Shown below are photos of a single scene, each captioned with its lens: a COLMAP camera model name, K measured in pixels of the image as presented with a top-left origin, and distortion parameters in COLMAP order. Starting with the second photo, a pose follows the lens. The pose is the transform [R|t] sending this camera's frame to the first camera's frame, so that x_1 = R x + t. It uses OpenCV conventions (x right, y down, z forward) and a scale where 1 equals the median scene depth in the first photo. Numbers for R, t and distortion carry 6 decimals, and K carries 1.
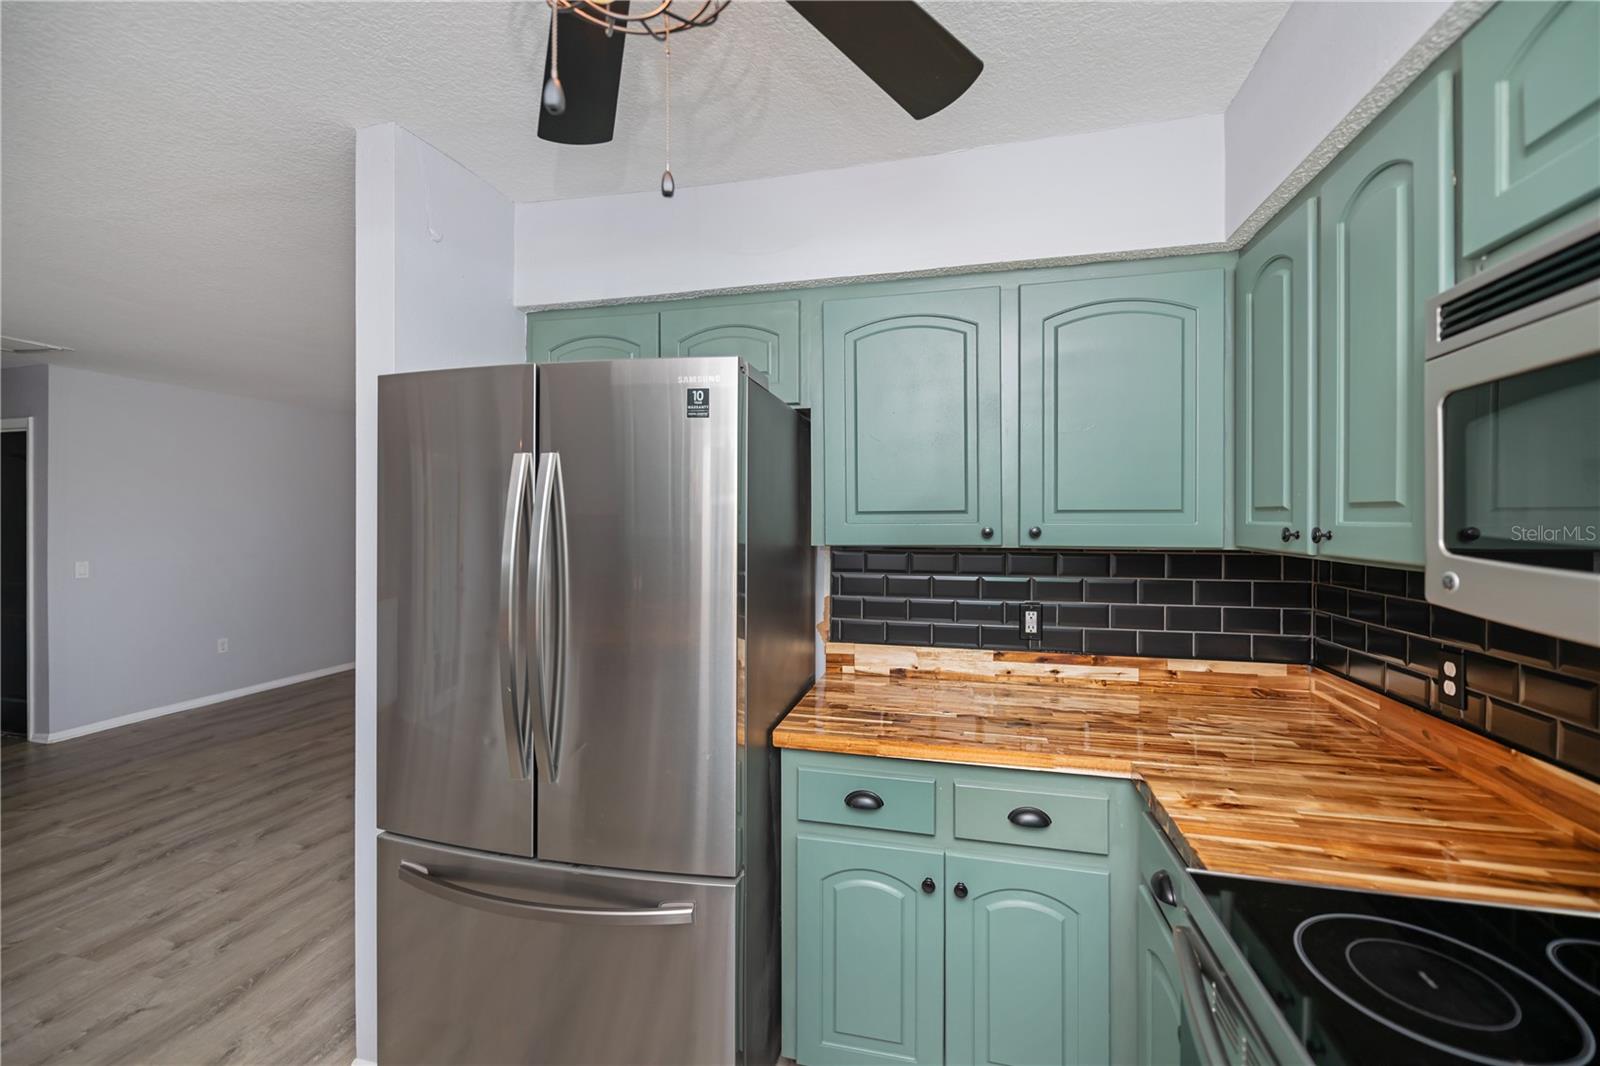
lens RADIAL K [[642.3, 0, 800.4], [0, 642.3, 519.6], [0, 0, 1]] dist [-0.009029, 0.000069]
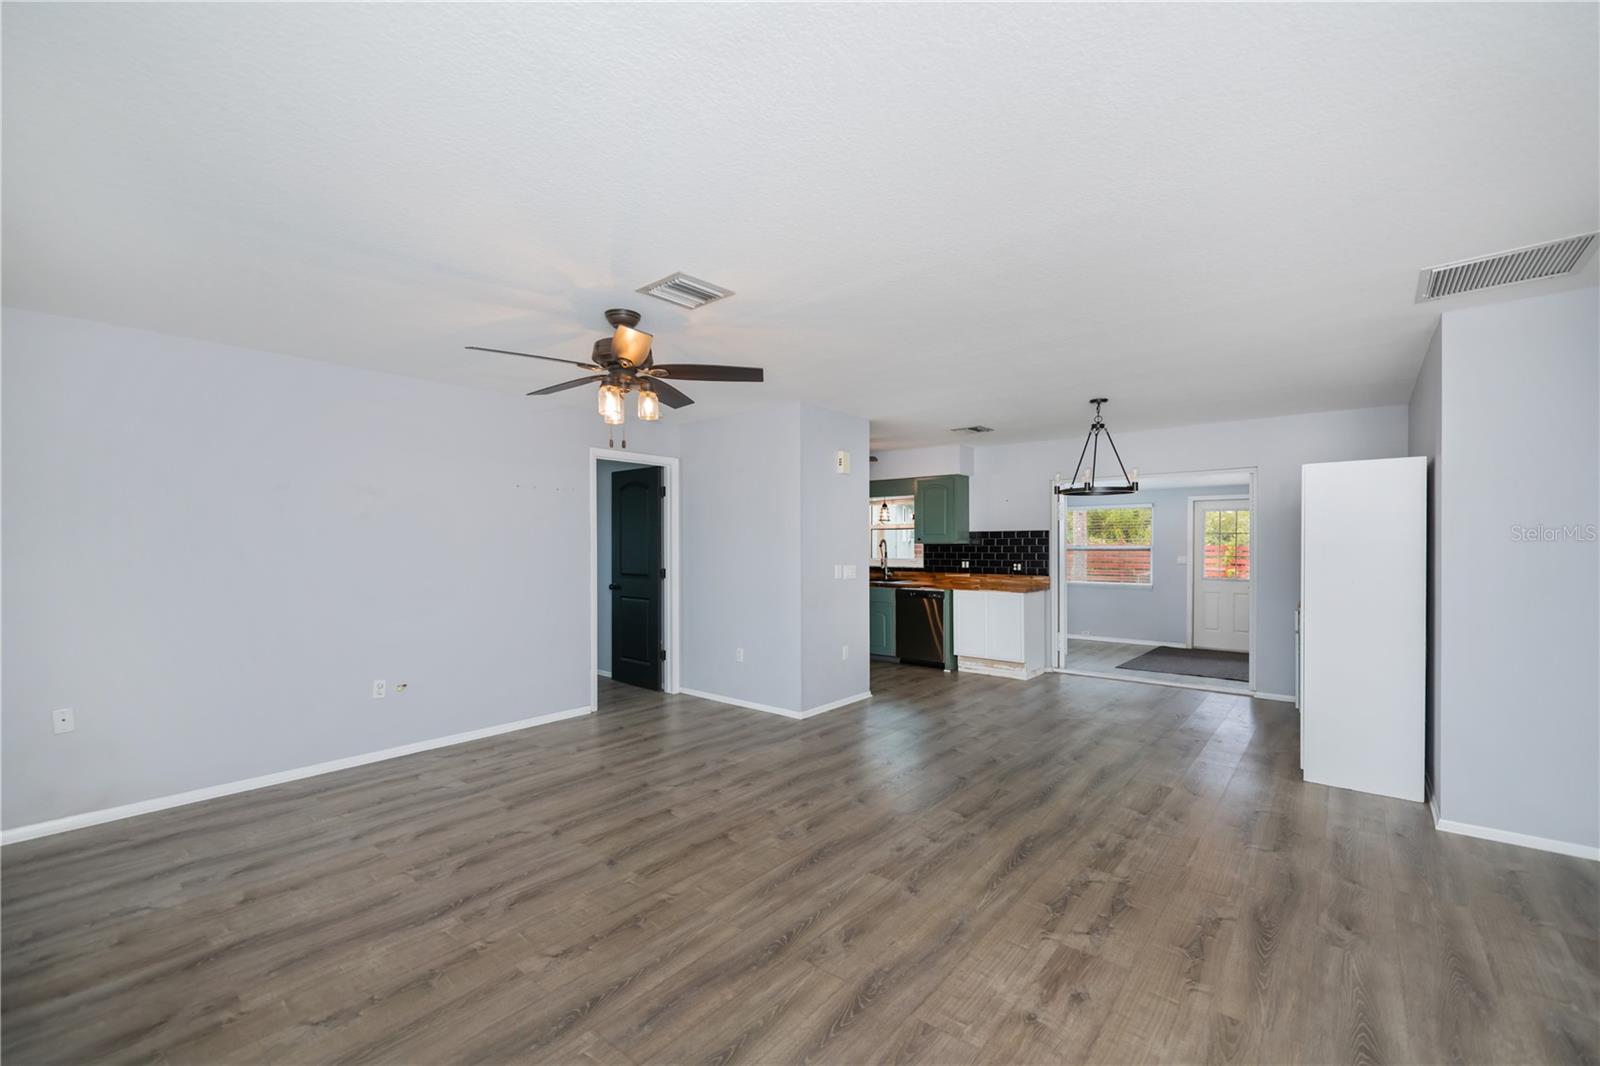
lens RADIAL K [[660.2, 0, 808.0], [0, 660.2, 548.3], [0, 0, 1]] dist [0.002607, -0.004546]
pose [[-0.899932, -0.002902, 0.436020, -2.194568], [-0.000637, 0.999986, 0.005341, 0.062190], [-0.436029, 0.004529, -0.899921, 4.888689]]
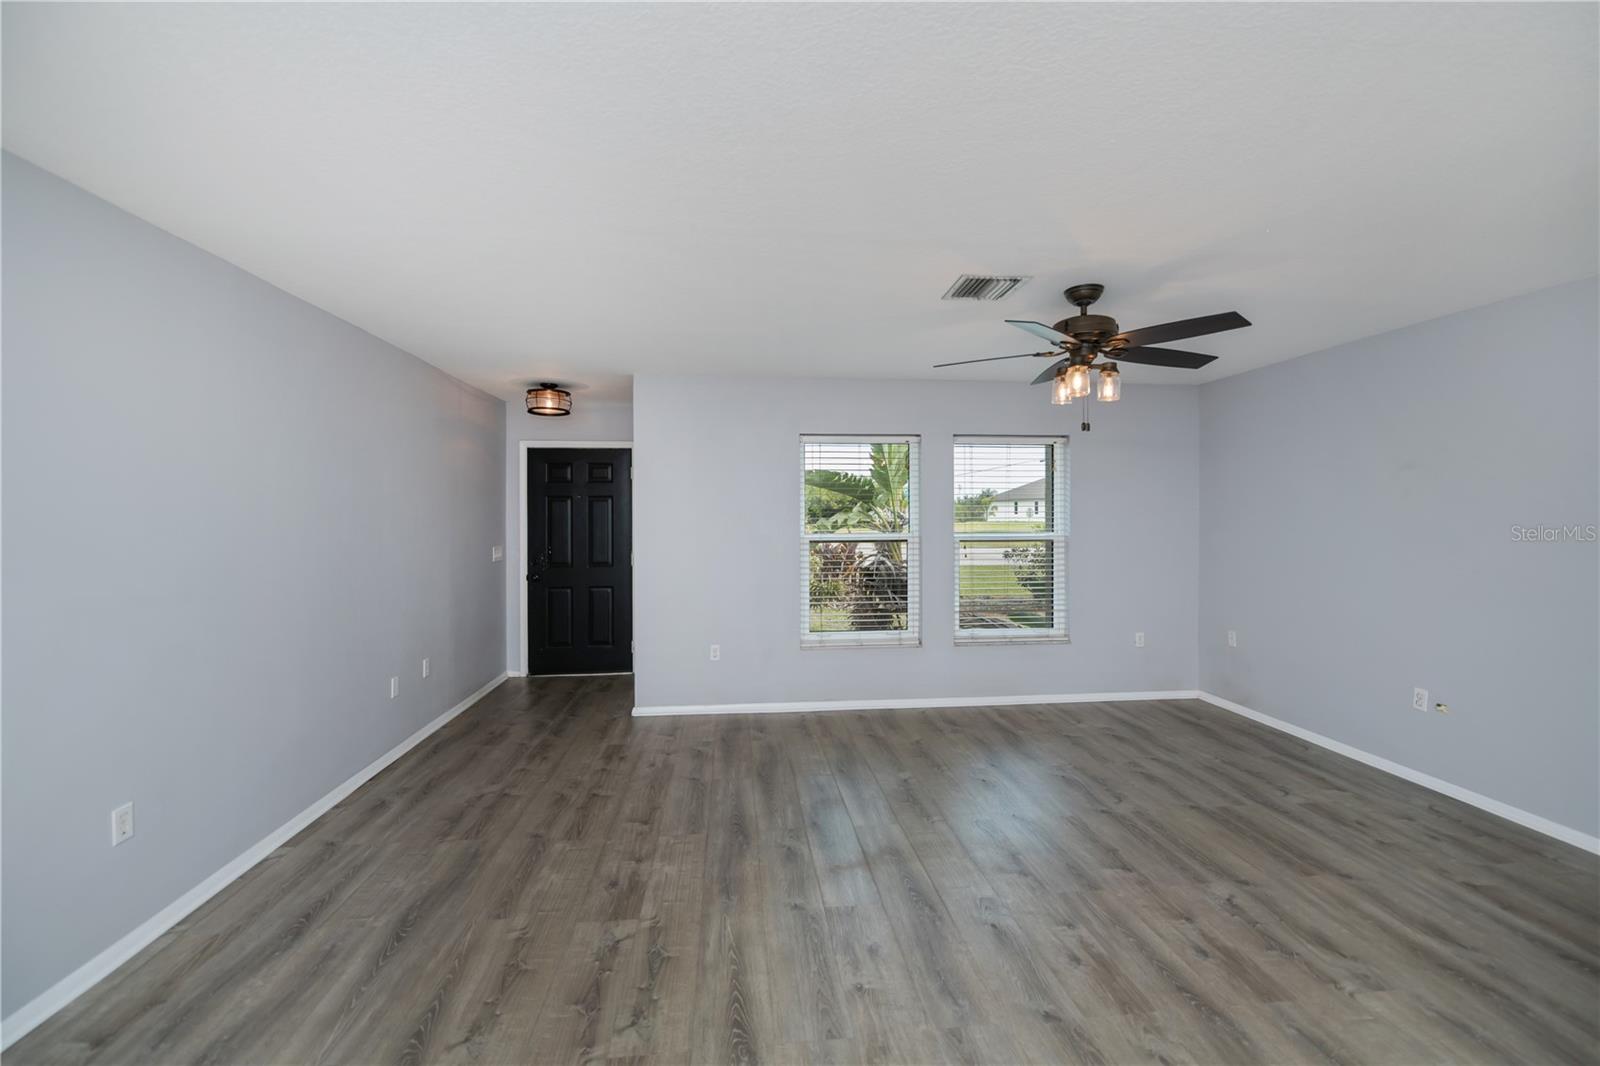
lens RADIAL K [[661.7, 0, 795.4], [0, 661.7, 514.5], [0, 0, 1]] dist [-0.001093, -0.000464]
pose [[0.943971, -0.004782, 0.329993, -2.224273], [0.003625, 0.999985, 0.004120, -0.003788], [-0.330008, -0.002693, 0.943974, 1.601229]]
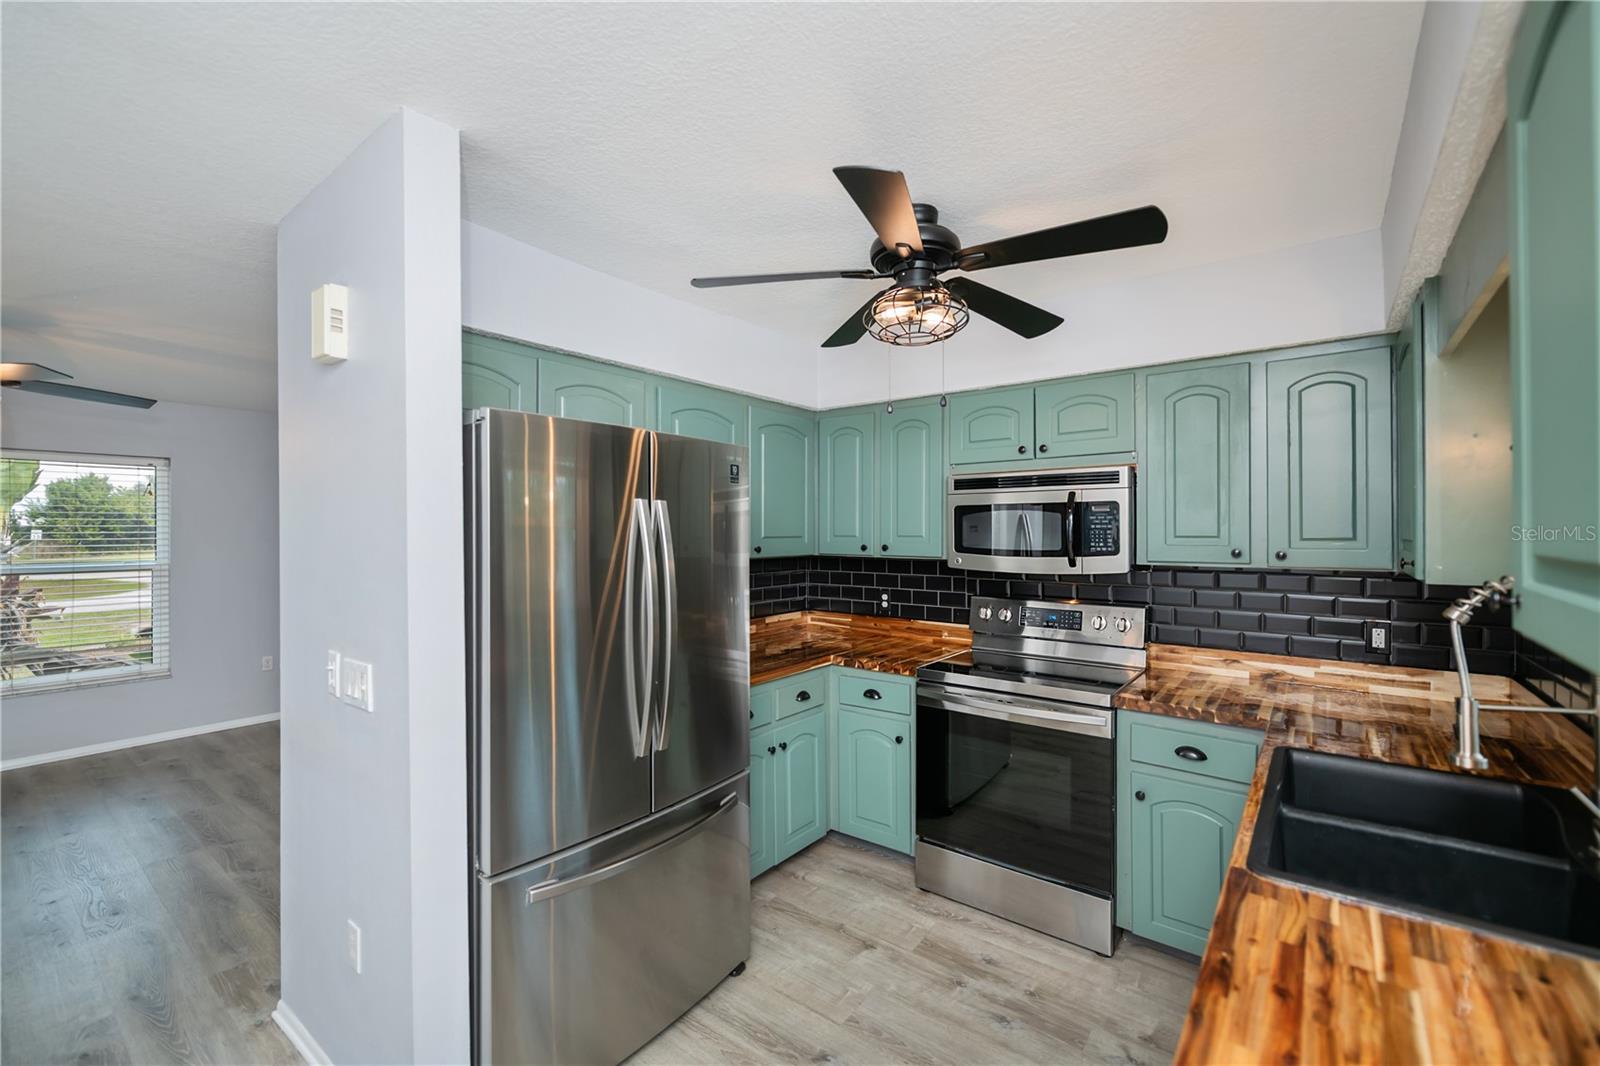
lens RADIAL K [[663.4, 0, 804.4], [0, 663.4, 528.2], [0, 0, 1]] dist [0.000882, -0.003671]
pose [[0.399042, 0.002173, 0.916930, -1.477824], [0.000604, 0.999996, -0.002632, -0.041390], [-0.916932, 0.001604, 0.399039, 0.181882]]
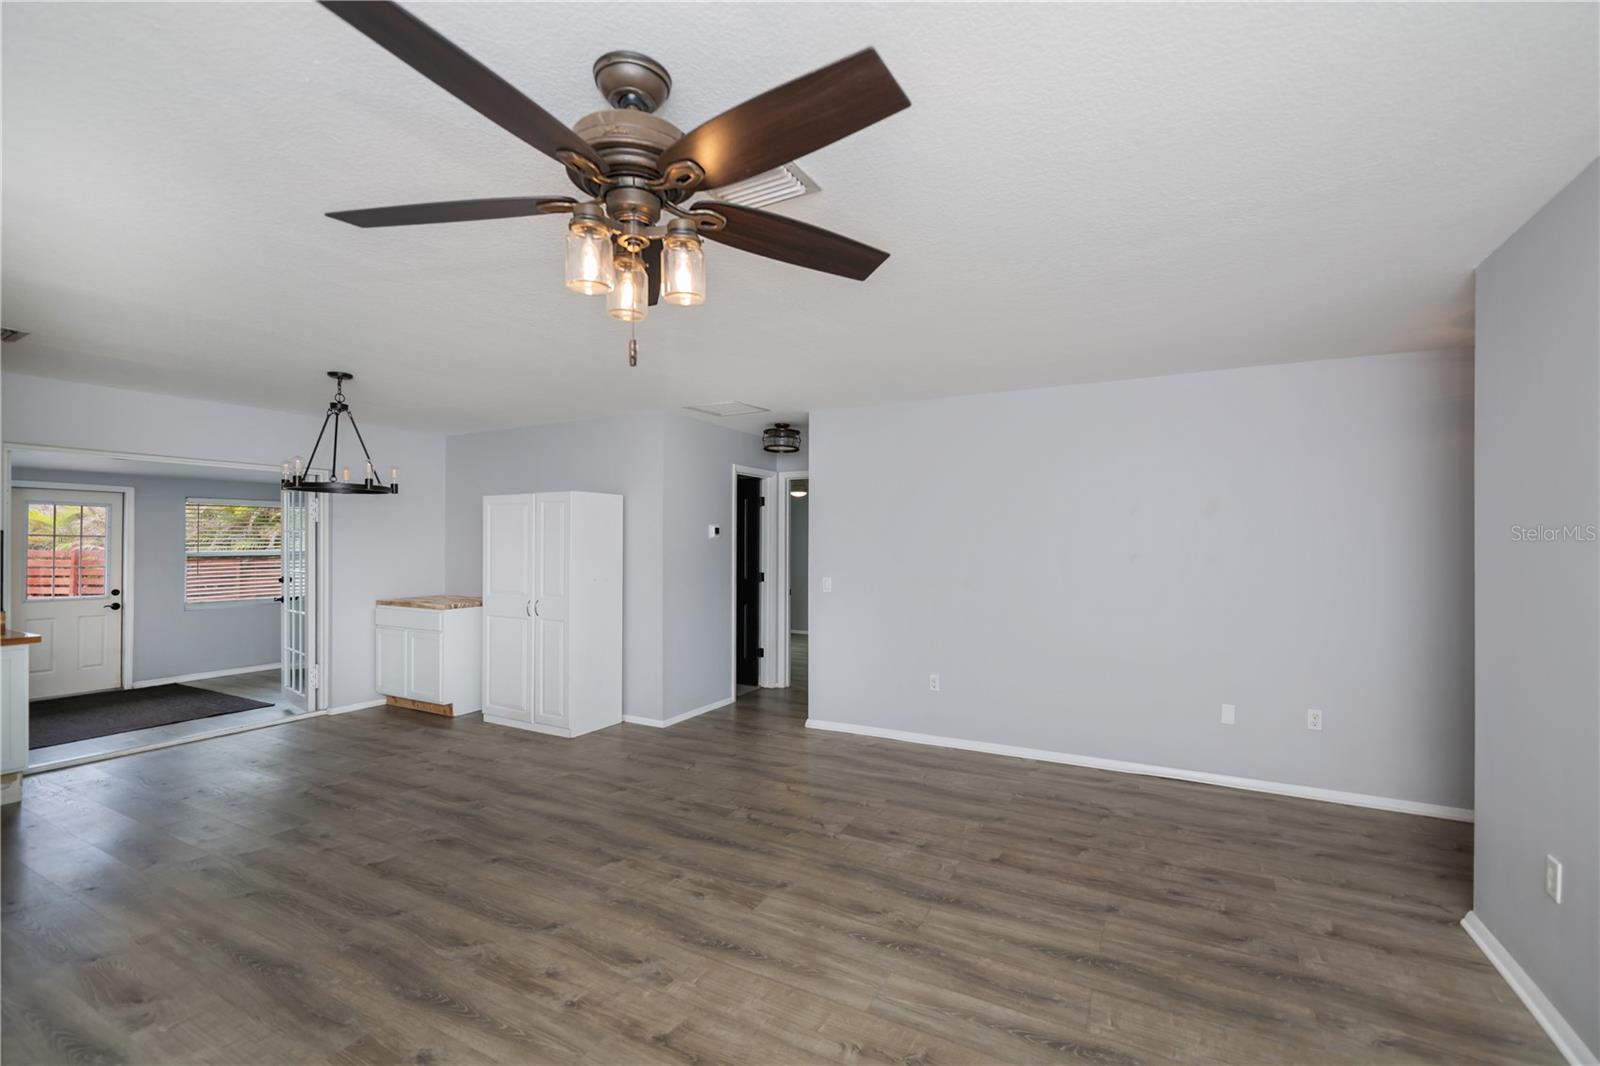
lens RADIAL K [[681.4, 0, 815.8], [0, 681.4, 538.9], [0, 0, 1]] dist [-0.000876, -0.000760]
pose [[-0.240551, -0.007950, -0.970604, 0.202885], [0.000648, 0.999965, -0.008351, 0.016824], [0.970636, -0.002637, -0.240538, 3.732356]]
